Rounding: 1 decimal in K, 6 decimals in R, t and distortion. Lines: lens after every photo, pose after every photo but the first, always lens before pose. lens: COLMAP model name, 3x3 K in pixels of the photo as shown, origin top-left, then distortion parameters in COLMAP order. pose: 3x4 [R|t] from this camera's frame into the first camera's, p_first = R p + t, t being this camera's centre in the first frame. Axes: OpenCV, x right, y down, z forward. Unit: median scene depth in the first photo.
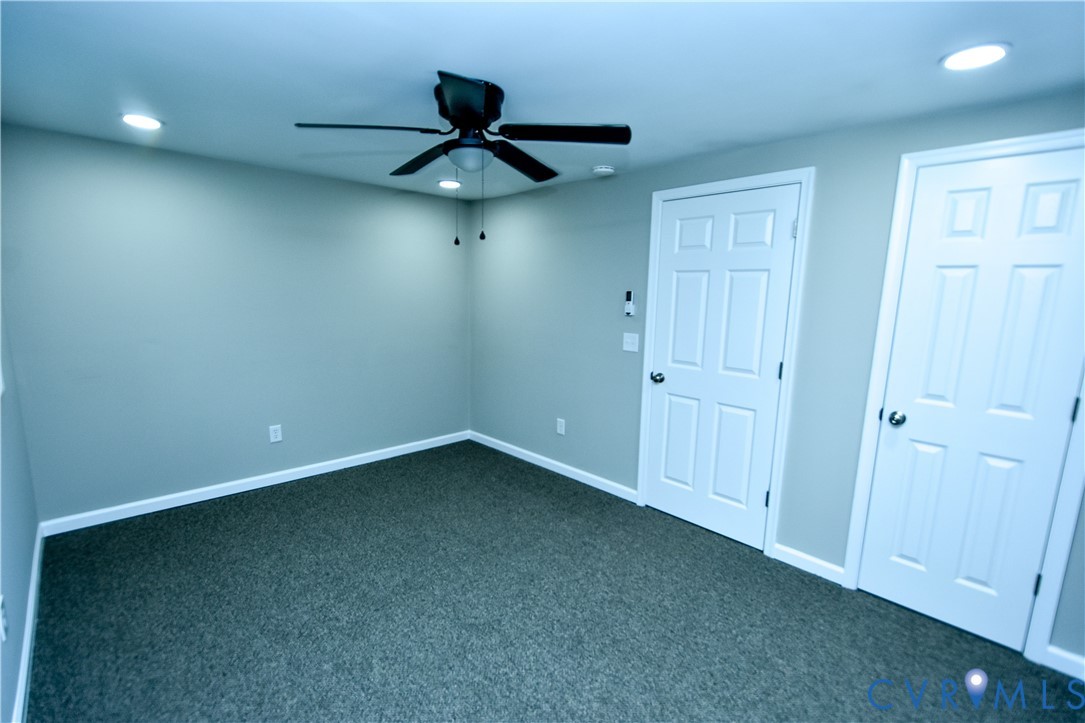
lens RADIAL K [[482.5, 0, 539.5], [0, 482.5, 375.4], [0, 0, 1]] dist [0.000053, -0.001460]
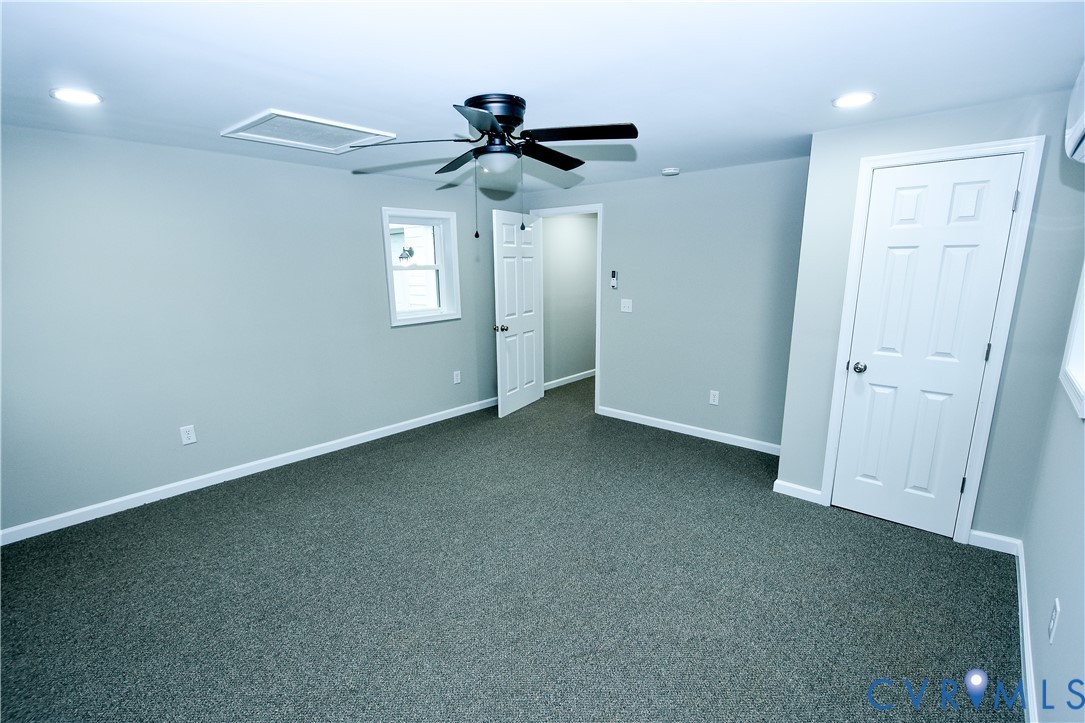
lens RADIAL K [[487.6, 0, 540.3], [0, 487.6, 372.8], [0, 0, 1]] dist [-0.001677, 0.000146]
pose [[0.996047, -0.039899, 0.079360, -0.197876], [0.036923, 0.998572, 0.038618, 0.021409], [-0.080788, -0.035536, 0.996098, -0.208921]]
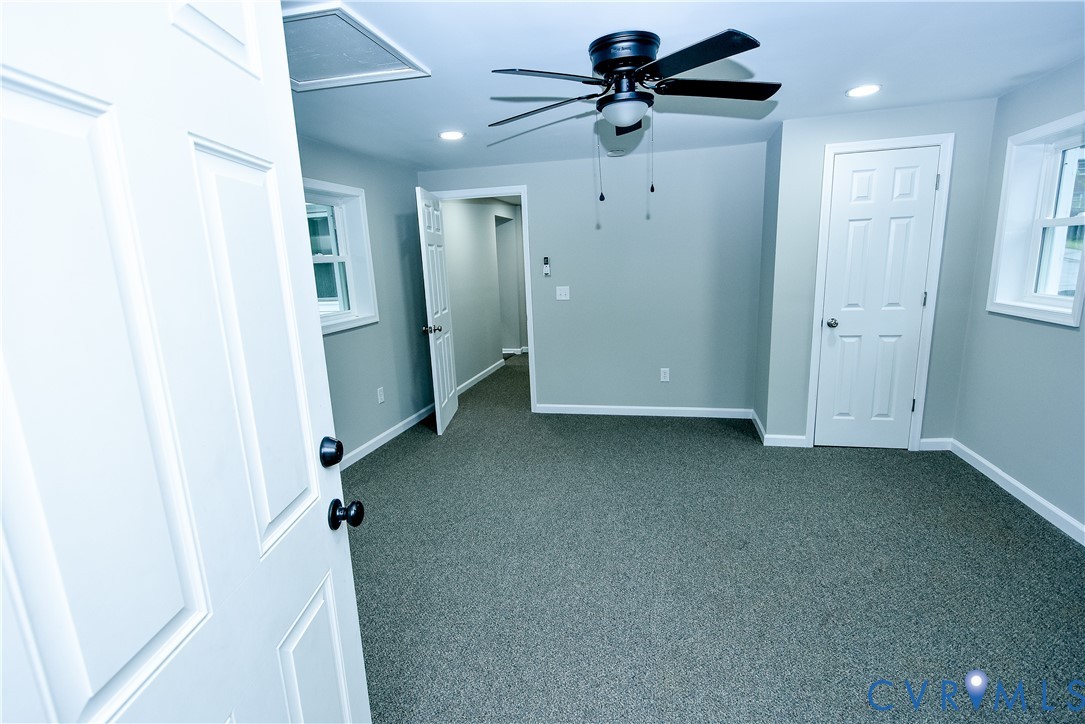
lens RADIAL K [[515.2, 0, 539.0], [0, 515.2, 376.9], [0, 0, 1]] dist [-0.004491, -0.000335]
pose [[0.840093, -0.163834, 0.517109, -0.867917], [0.150721, 0.986261, 0.067614, 0.007651], [-0.521082, 0.021137, 0.853245, 0.114673]]
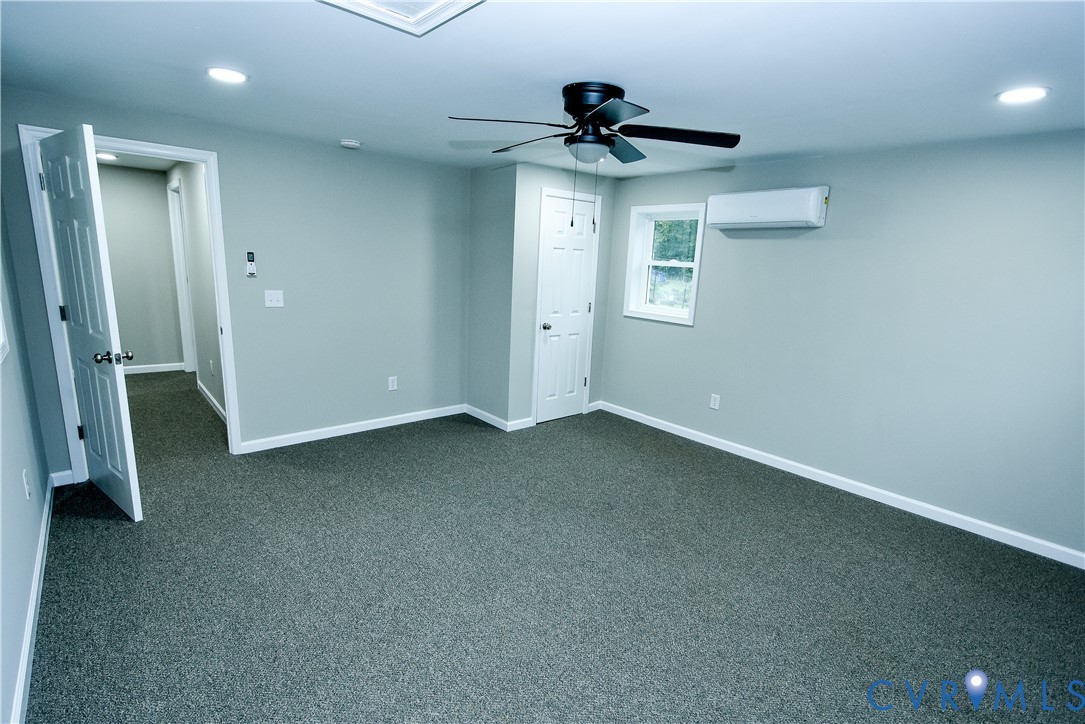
lens RADIAL K [[515.2, 0, 539.0], [0, 515.2, 376.9], [0, 0, 1]] dist [-0.004491, -0.000335]
pose [[0.048128, -0.236639, 0.970405, -1.291320], [0.136742, 0.963945, 0.228282, -0.188774], [-0.989437, 0.121708, 0.078751, 0.880012]]
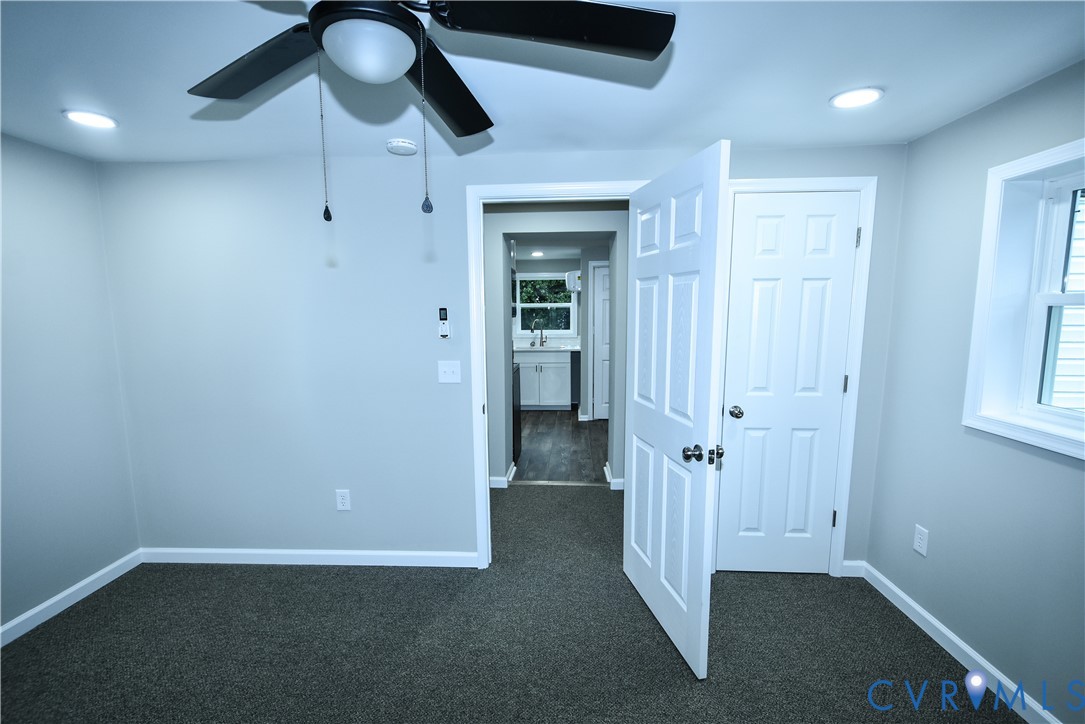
lens RADIAL K [[482.5, 0, 539.5], [0, 482.5, 375.9], [0, 0, 1]] dist [0.000053, -0.001460]
pose [[0.728780, -0.122105, 0.673773, -0.346108], [0.141328, 0.989609, 0.026476, -0.090088], [-0.670005, 0.075927, 0.738464, 0.459768]]
